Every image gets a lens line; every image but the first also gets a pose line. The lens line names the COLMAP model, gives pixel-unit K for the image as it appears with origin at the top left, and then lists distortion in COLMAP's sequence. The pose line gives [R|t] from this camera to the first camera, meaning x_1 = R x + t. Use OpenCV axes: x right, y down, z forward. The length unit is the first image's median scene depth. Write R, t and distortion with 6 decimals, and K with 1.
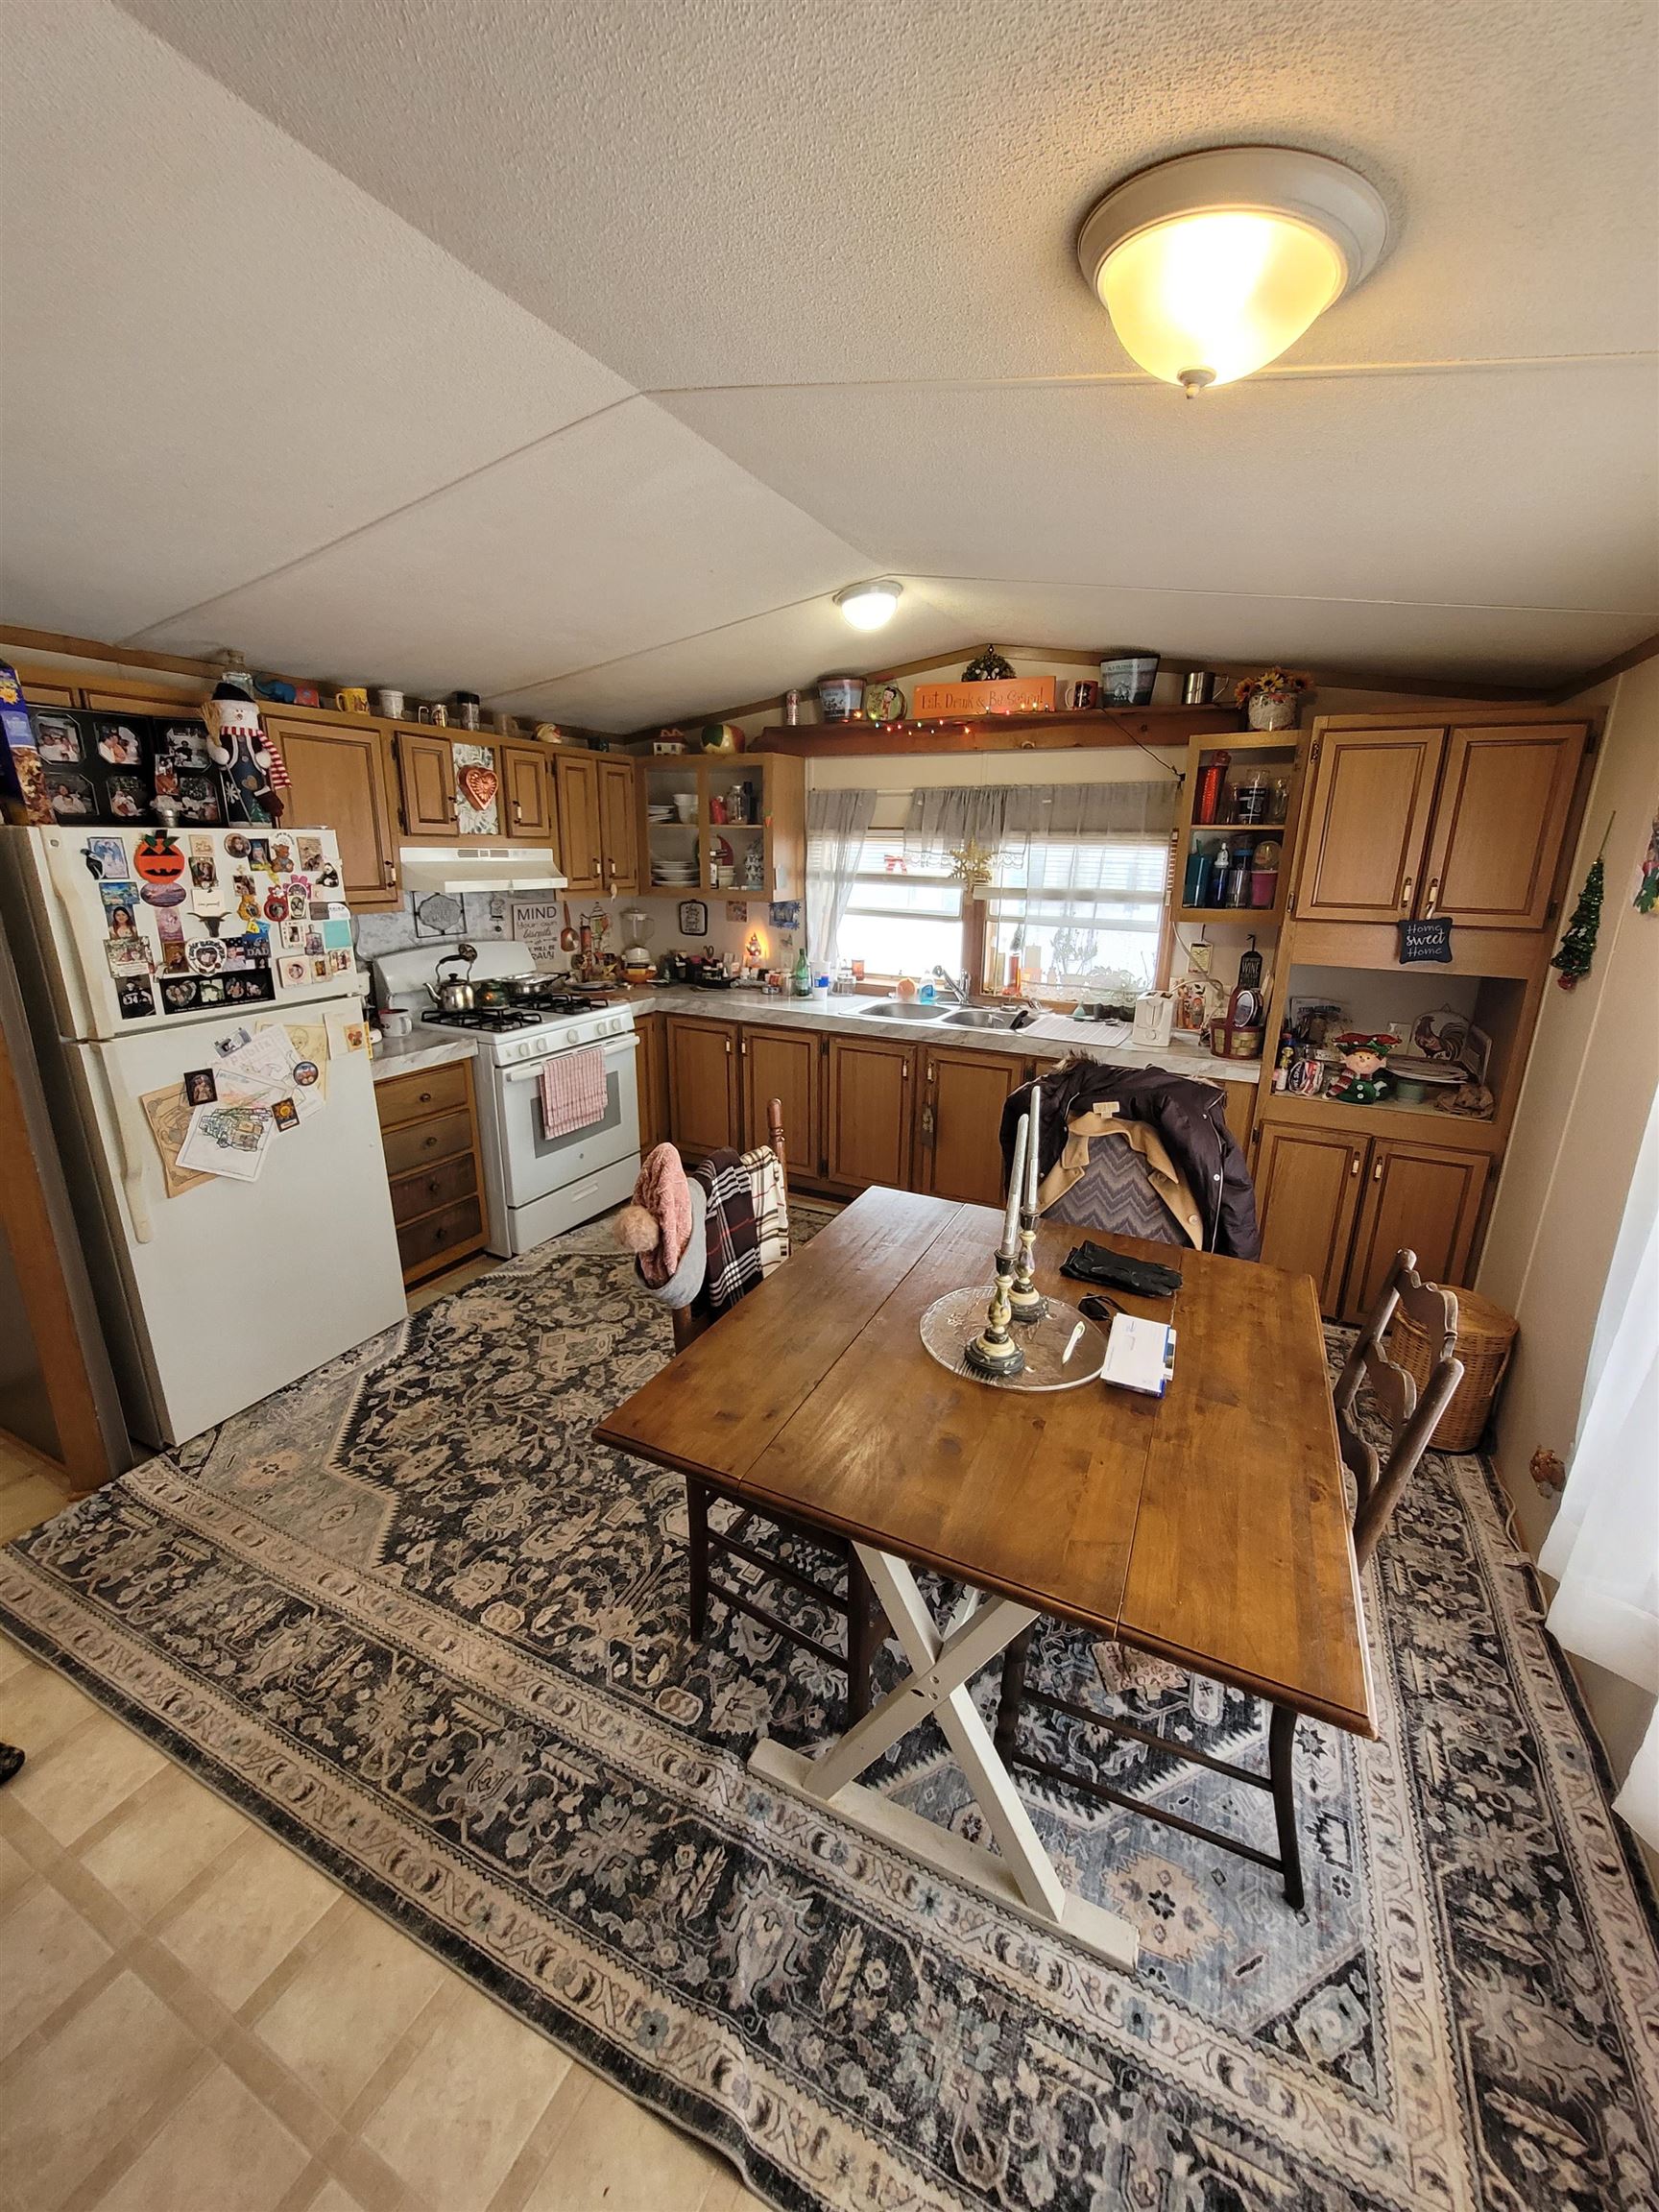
lens RADIAL K [[870.6, 0, 828.5], [0, 870.6, 1099.7], [0, 0, 1]] dist [-0.002420, -0.001709]
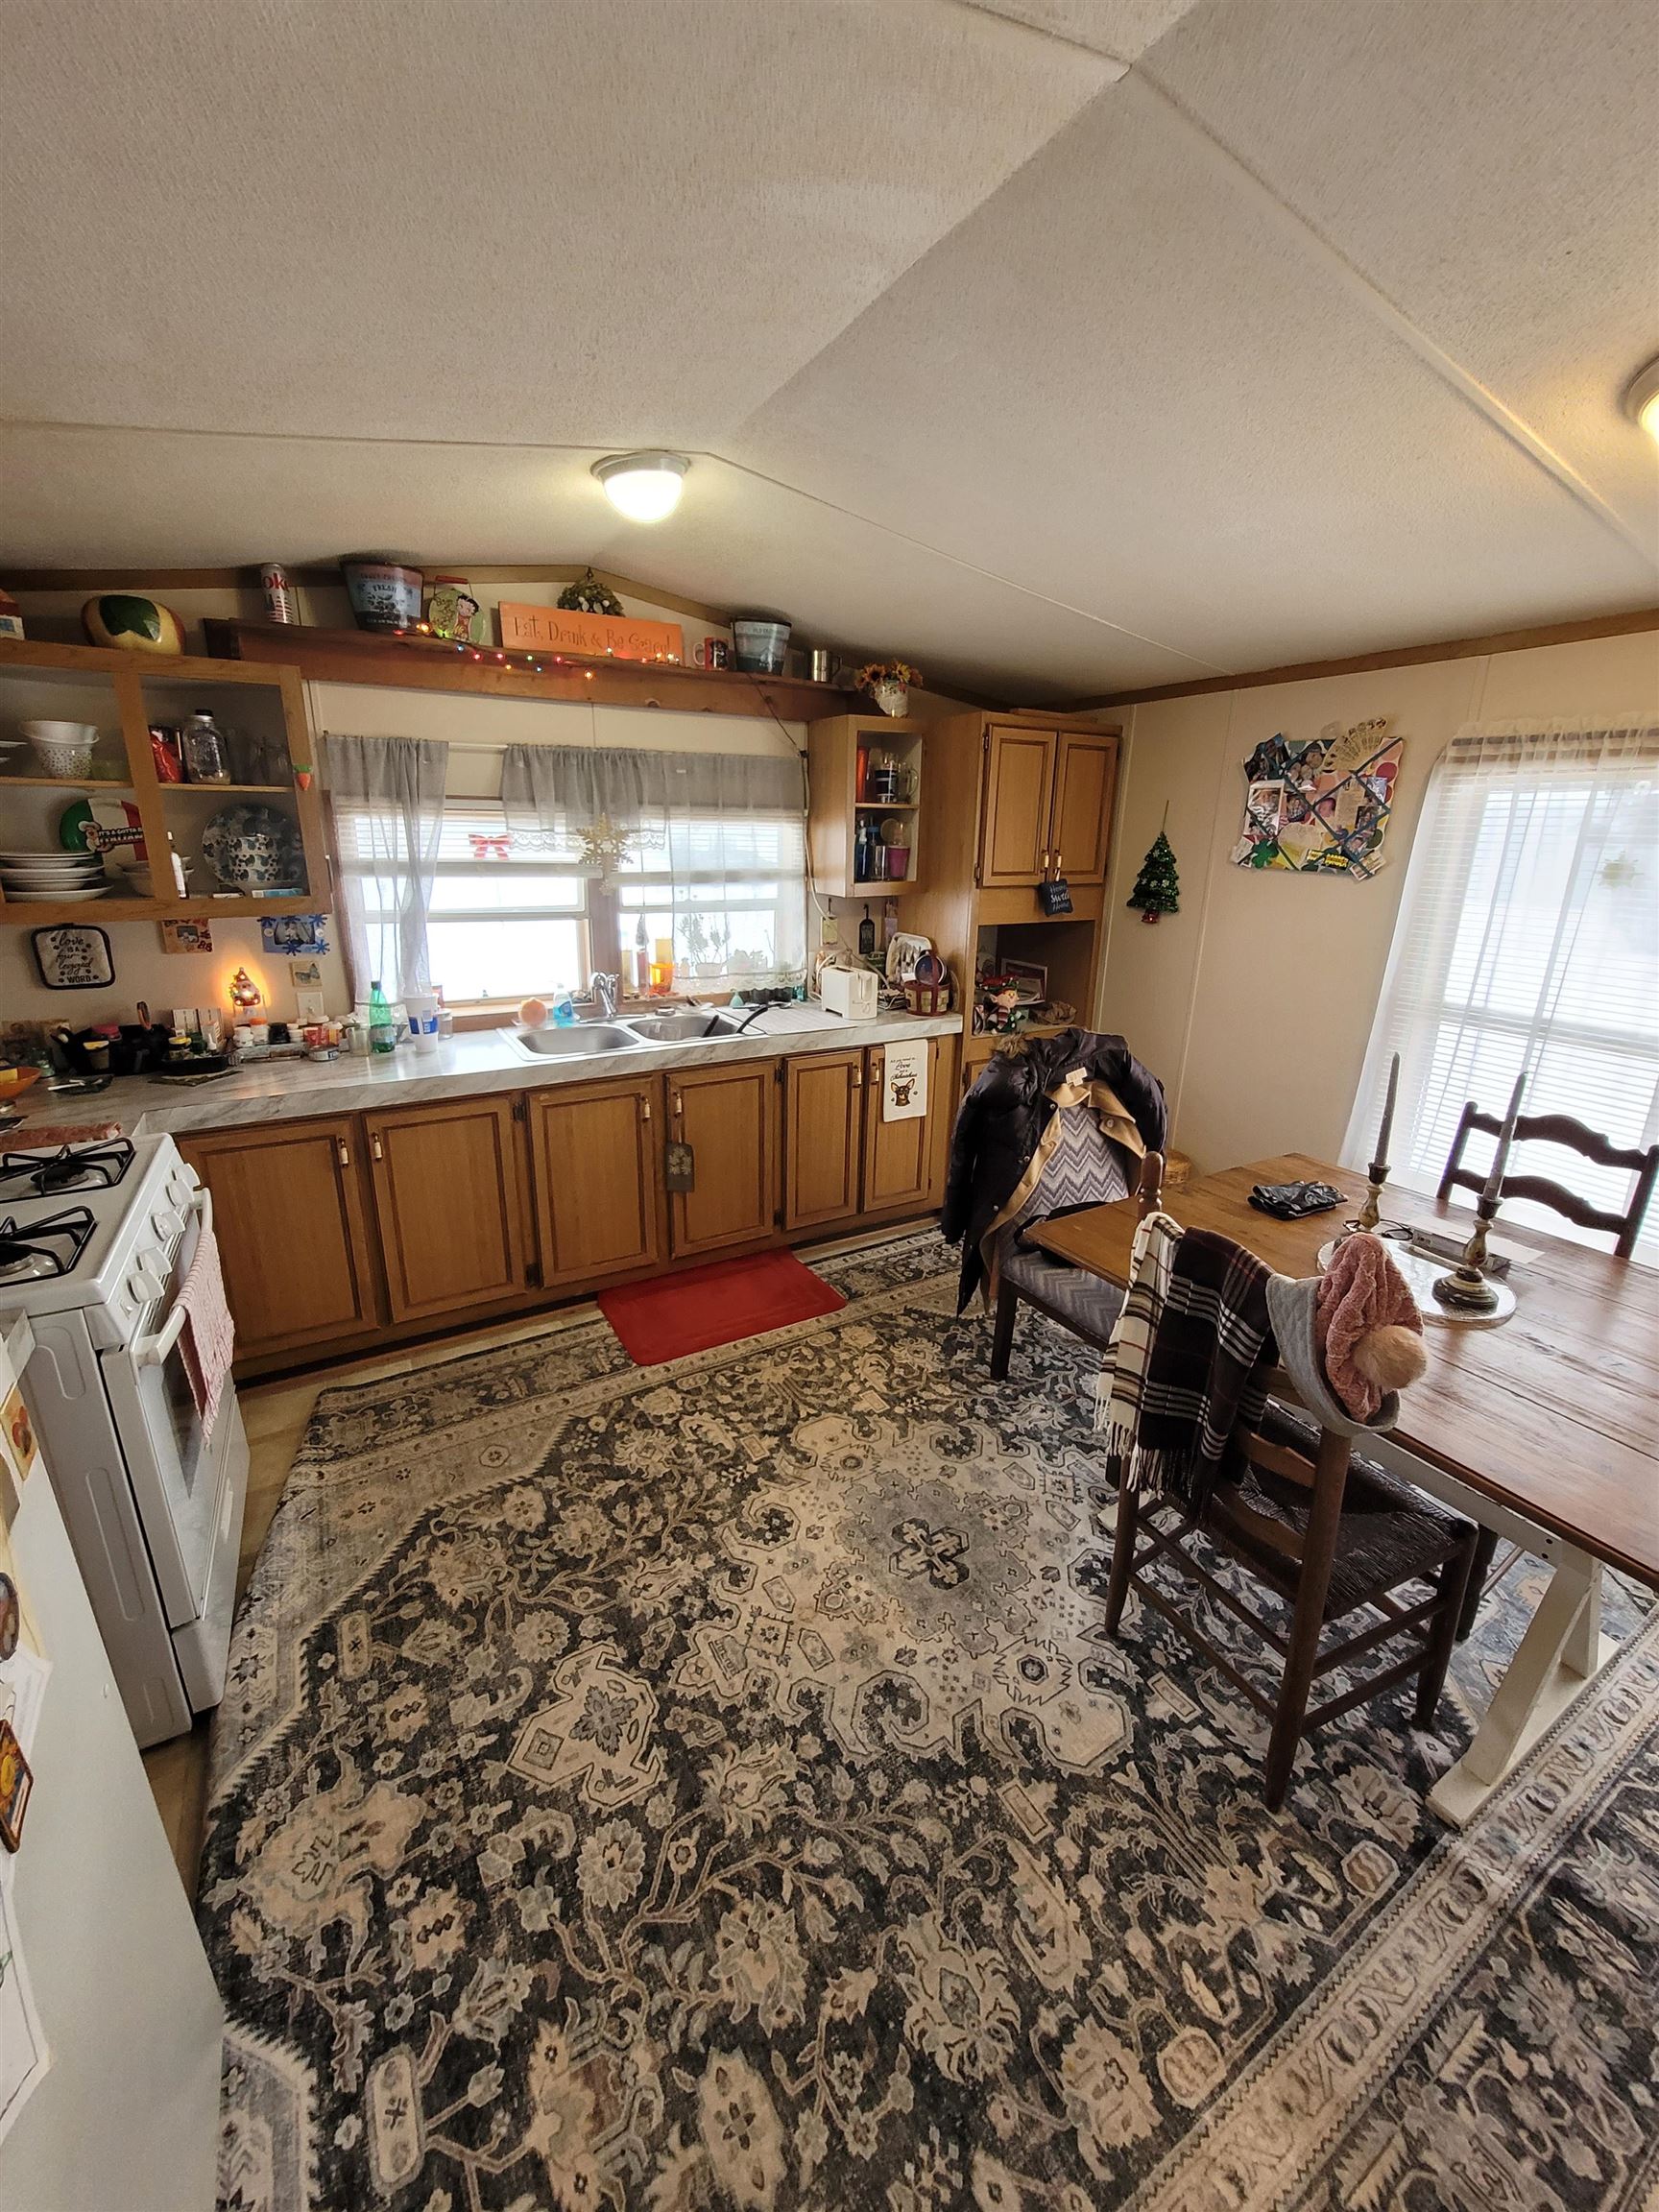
lens RADIAL K [[870.6, 0, 833.6], [0, 870.6, 1090.9], [0, 0, 1]] dist [-0.002420, -0.001709]
pose [[0.545278, -0.249995, 0.800109, -0.561226], [0.230271, 0.962445, 0.143787, -0.158101], [-0.806007, 0.105838, 0.582367, 0.511792]]
